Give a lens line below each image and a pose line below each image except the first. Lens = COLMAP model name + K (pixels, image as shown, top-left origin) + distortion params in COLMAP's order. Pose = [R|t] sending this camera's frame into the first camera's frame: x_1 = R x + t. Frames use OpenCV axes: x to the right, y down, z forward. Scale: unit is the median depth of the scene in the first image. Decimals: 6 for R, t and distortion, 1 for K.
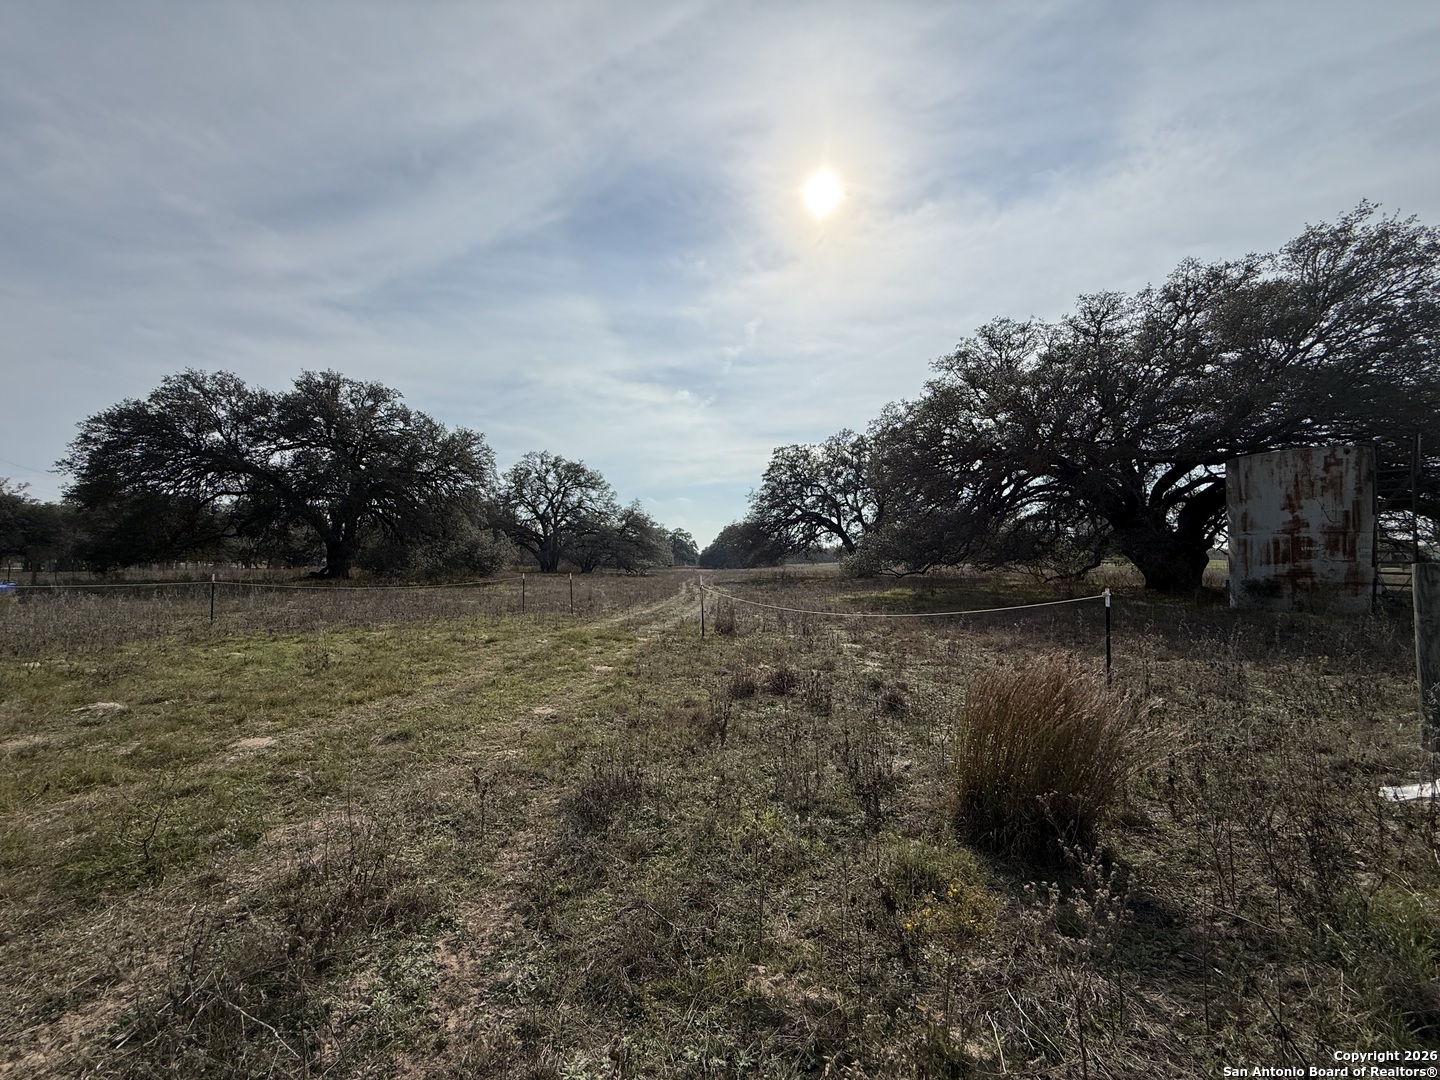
lens RADIAL K [[584.4, 0, 719.1], [0, 584.4, 541.7], [0, 0, 1]] dist [0.002613, 0.000183]
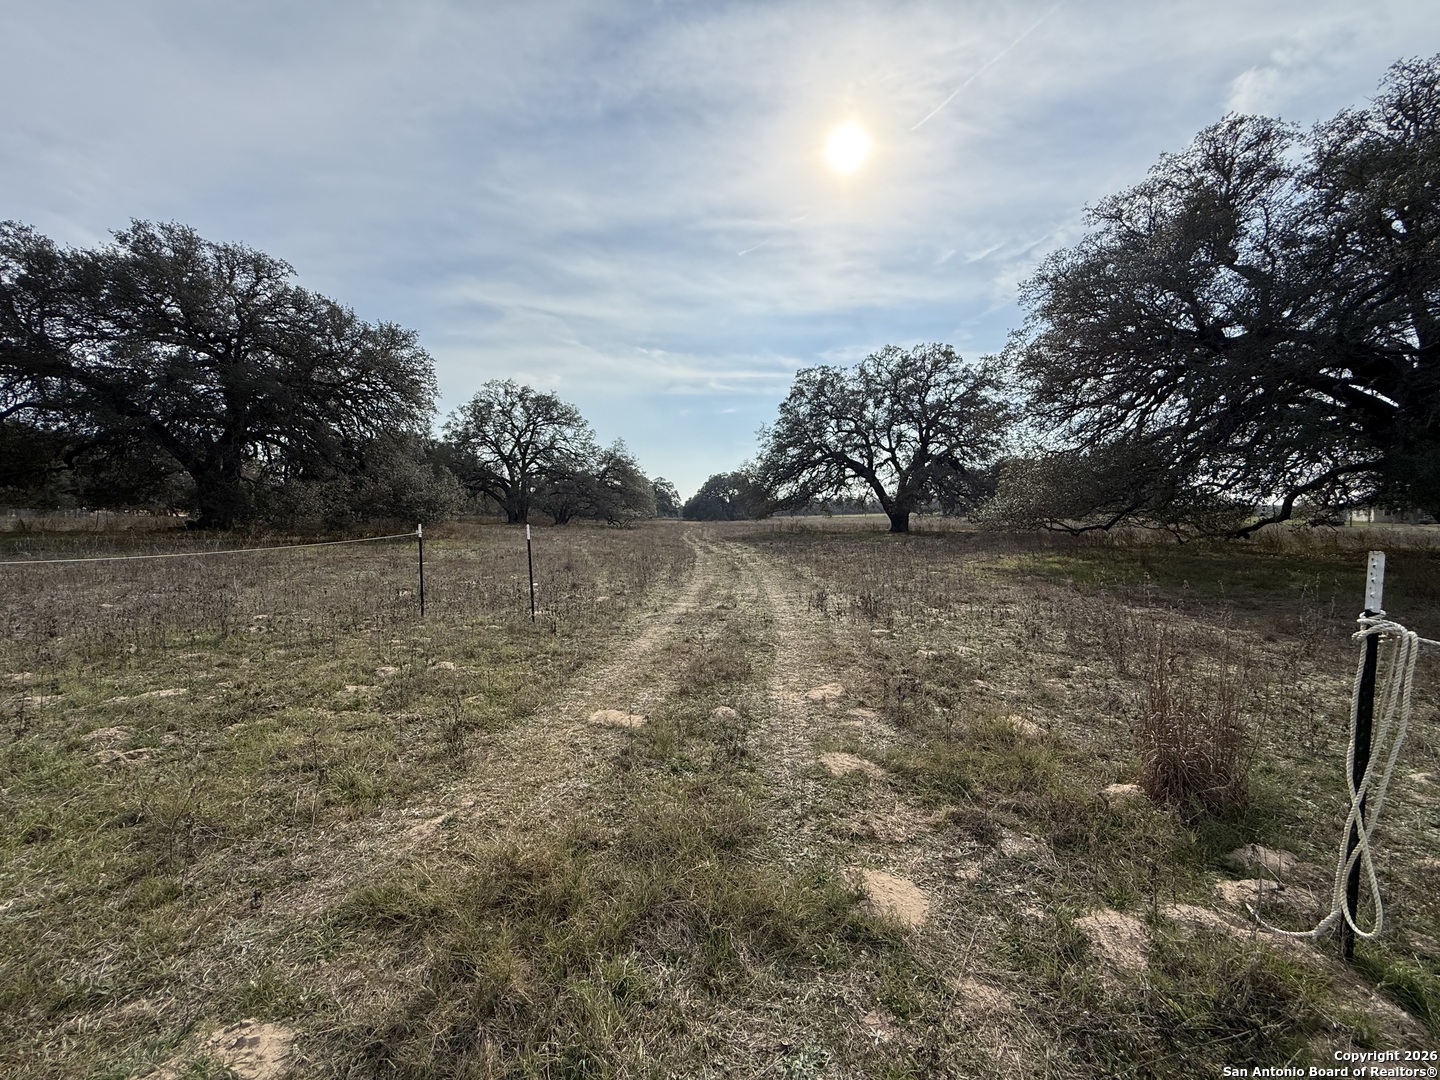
lens RADIAL K [[584.4, 0, 718.7], [0, 584.4, 541.3], [0, 0, 1]] dist [0.002613, 0.000183]
pose [[0.999166, 0.005854, 0.040420, -0.119456], [-0.009059, 0.996789, 0.079563, 0.029732], [-0.039825, -0.079863, 0.996010, 0.525536]]
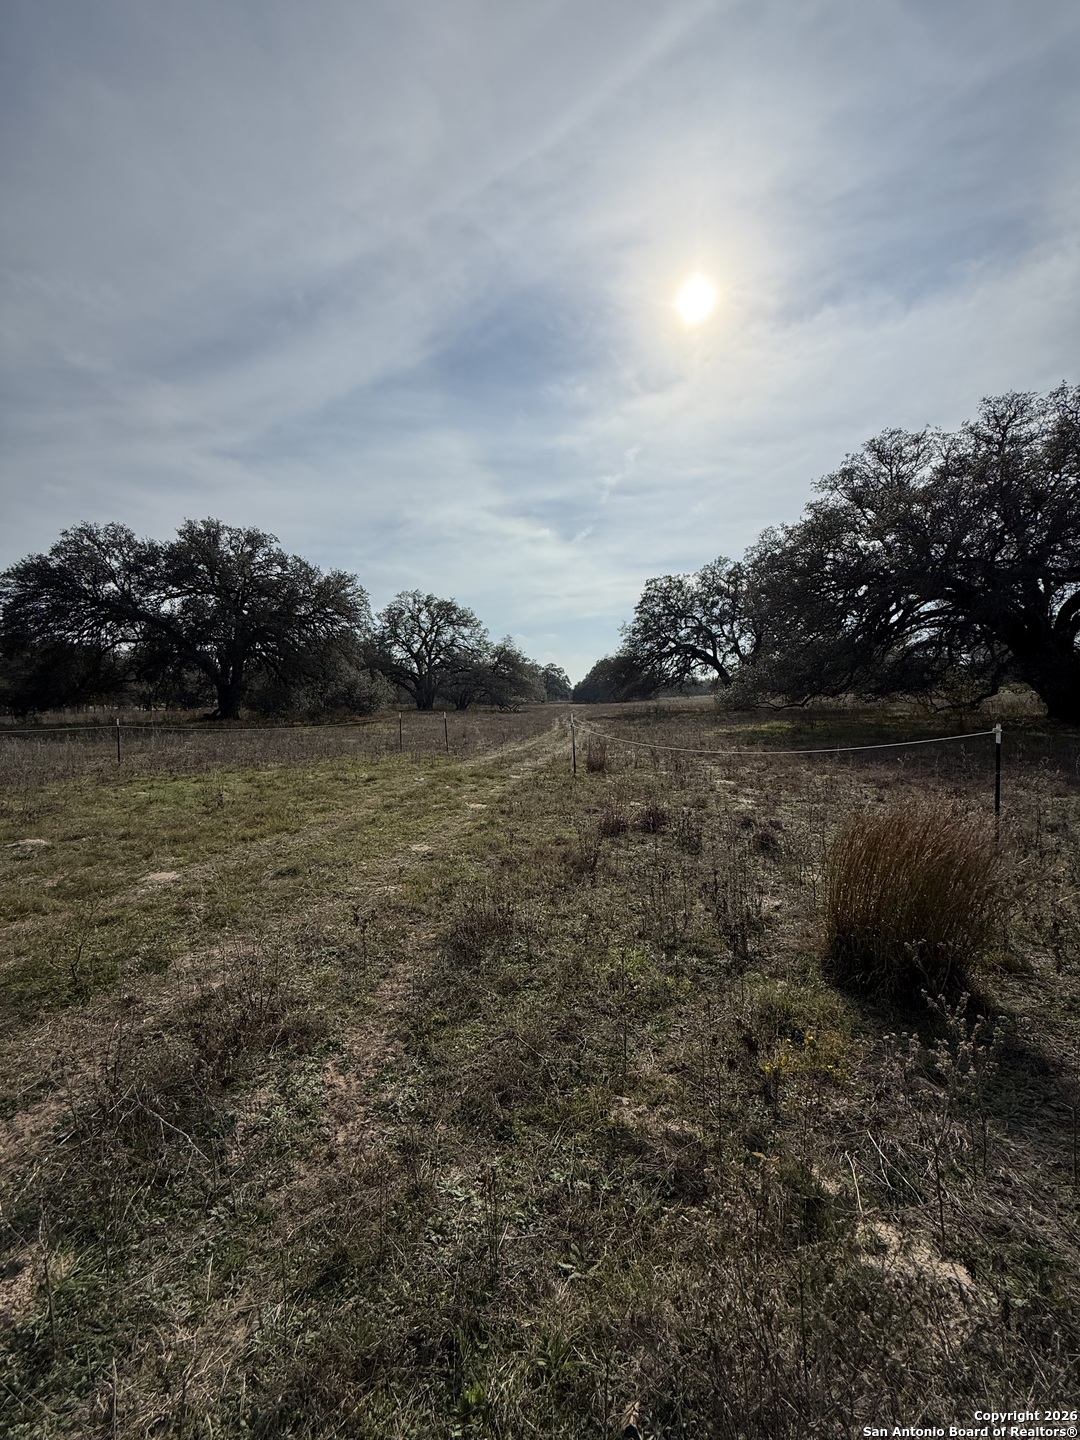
lens RADIAL K [[584.4, 0, 543.2], [0, 584.4, 716.9], [0, 0, 1]] dist [0.002613, 0.000183]
pose [[0.996339, -0.015399, -0.084096, 0.002908], [0.021162, 0.997456, 0.068073, -0.003395], [0.082834, -0.069604, 0.994130, -0.000641]]
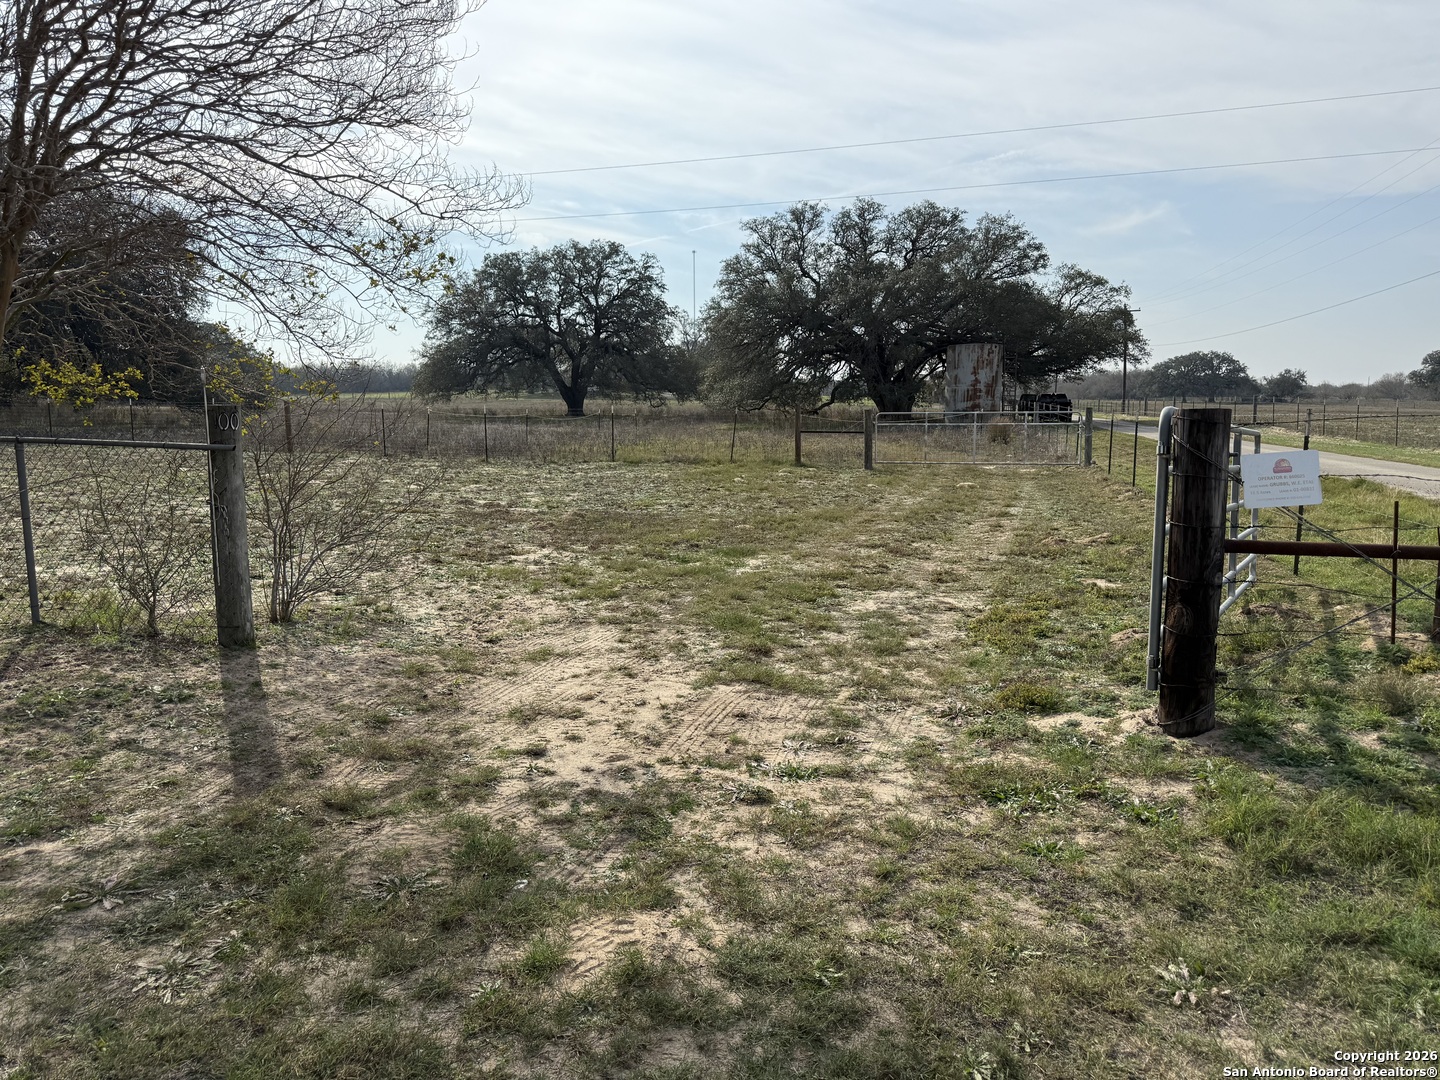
lens RADIAL K [[1035.8, 0, 719.6], [0, 1035.8, 541.7], [0, 0, 1]] dist [0.060574, -0.067816]
pose [[0.804828, -0.076989, 0.588494, -1.455920], [-0.025456, 0.986160, 0.163828, -0.039800], [-0.592963, -0.146834, 0.791729, -1.081208]]
